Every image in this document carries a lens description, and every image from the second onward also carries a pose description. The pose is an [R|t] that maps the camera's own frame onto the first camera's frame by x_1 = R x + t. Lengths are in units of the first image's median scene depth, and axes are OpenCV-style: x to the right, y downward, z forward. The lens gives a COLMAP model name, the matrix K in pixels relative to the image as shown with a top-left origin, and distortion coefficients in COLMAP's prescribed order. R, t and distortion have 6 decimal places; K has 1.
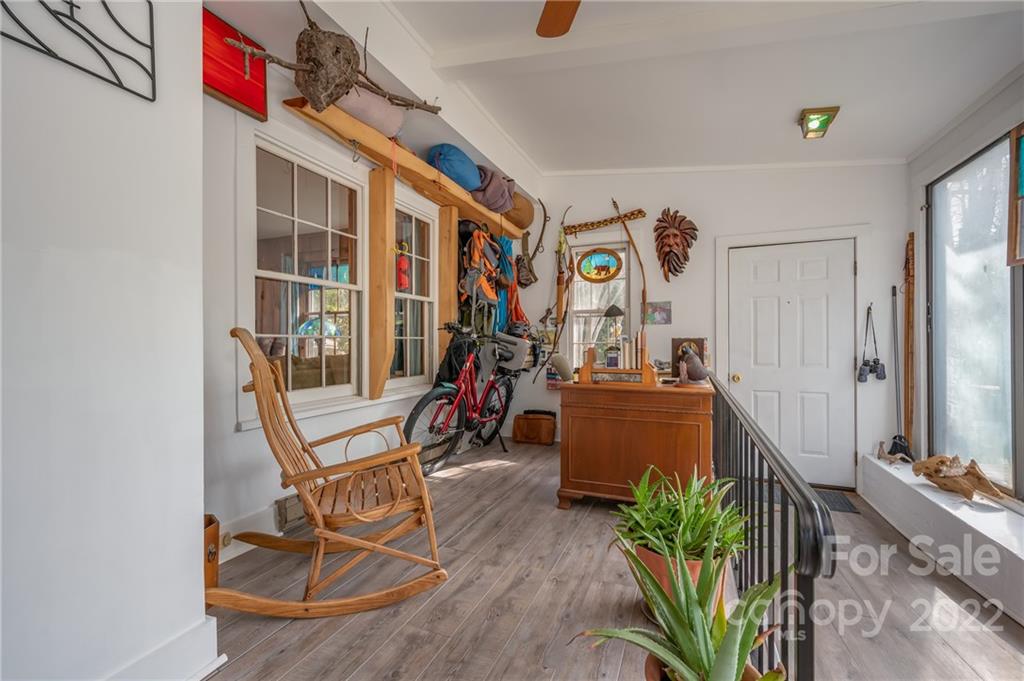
lens RADIAL K [[444.8, 0, 514.3], [0, 444.8, 344.8], [0, 0, 1]] dist [0.004107, 0.000504]
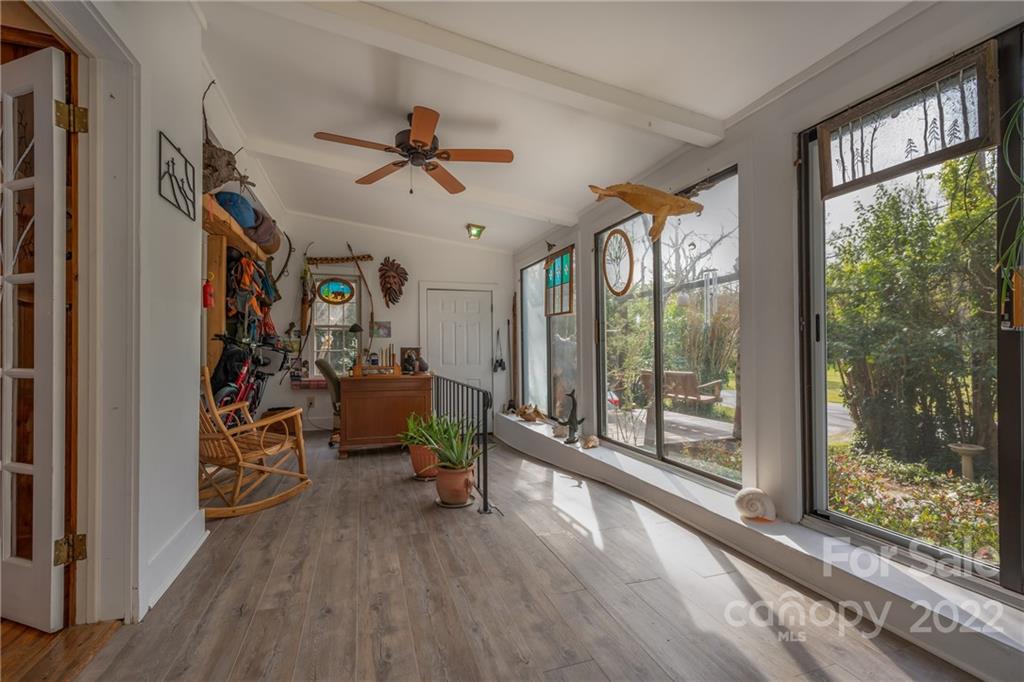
lens RADIAL K [[444.8, 0, 514.3], [0, 444.8, 345.3], [0, 0, 1]] dist [0.004107, 0.000504]
pose [[0.759179, 0.004791, 0.650864, -0.287979], [0.006794, 0.999860, -0.015284, 0.003551], [-0.650846, 0.016025, 0.759041, -0.359966]]
